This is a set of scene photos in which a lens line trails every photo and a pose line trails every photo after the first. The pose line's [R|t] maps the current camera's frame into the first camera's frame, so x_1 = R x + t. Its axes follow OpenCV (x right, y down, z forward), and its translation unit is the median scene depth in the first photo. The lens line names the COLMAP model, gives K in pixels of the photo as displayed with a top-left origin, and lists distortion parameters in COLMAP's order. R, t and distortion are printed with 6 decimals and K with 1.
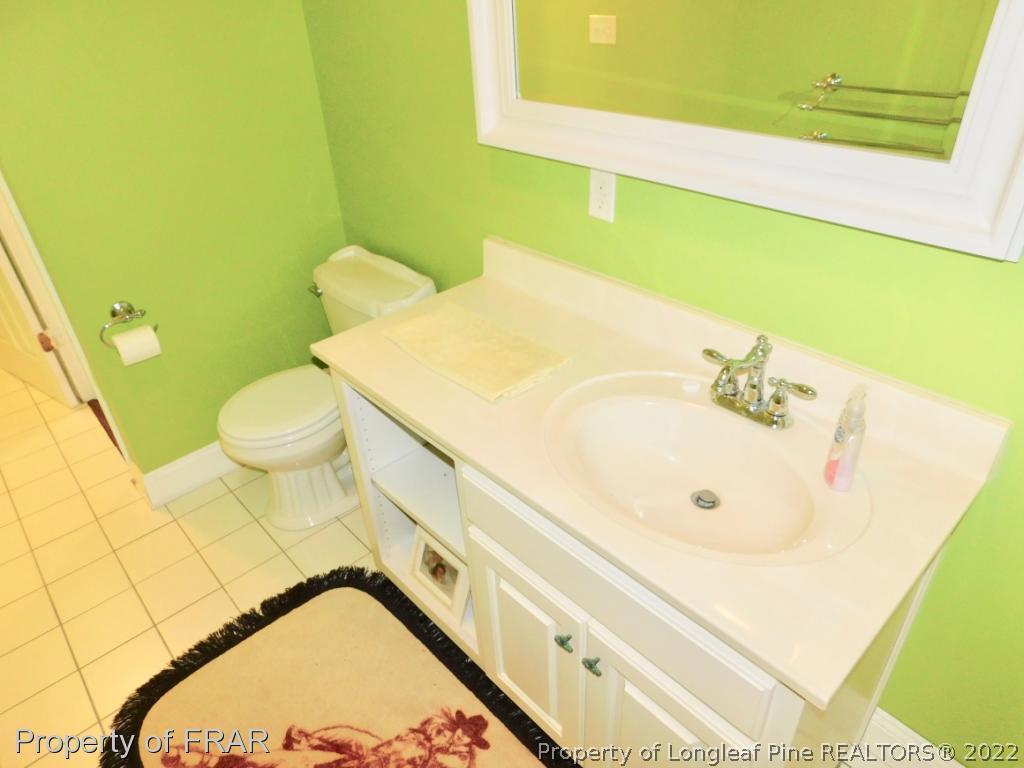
lens RADIAL K [[677.3, 0, 514.0], [0, 677.3, 382.7], [0, 0, 1]] dist [-0.046395, 0.027547]
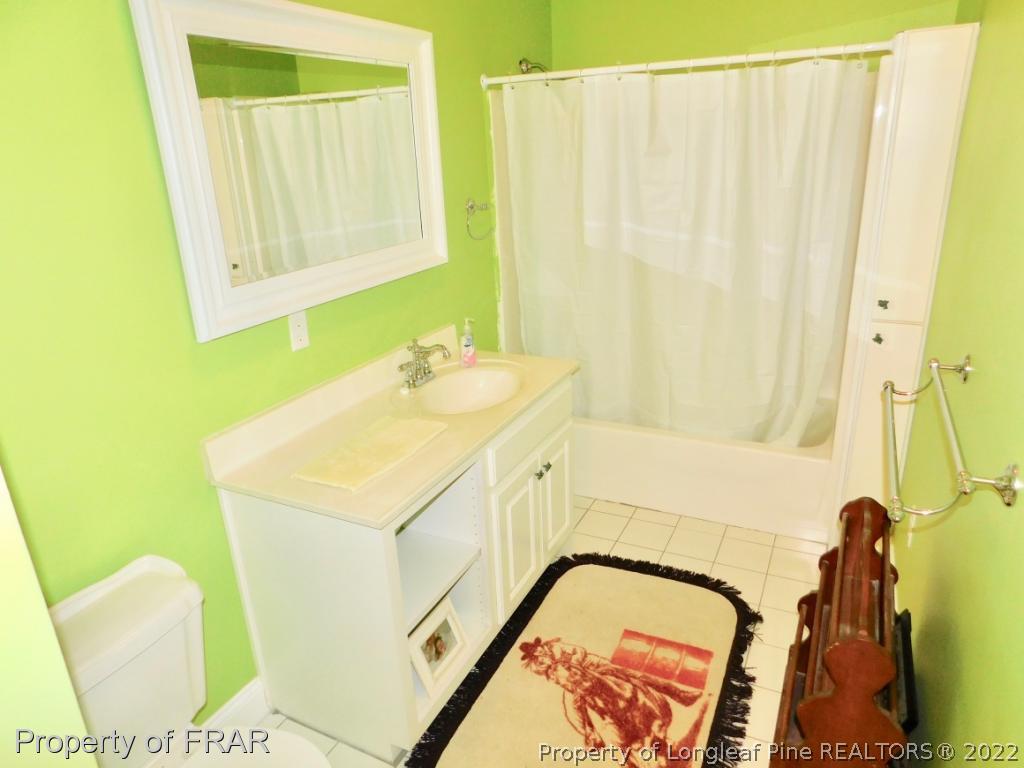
lens RADIAL K [[677.3, 0, 514.0], [0, 677.3, 384.4], [0, 0, 1]] dist [-0.046395, 0.027547]
pose [[-0.362835, -0.244140, 0.899303, -1.188861], [0.552493, 0.720789, 0.418587, -0.492970], [-0.750402, 0.648737, -0.126642, 0.853461]]
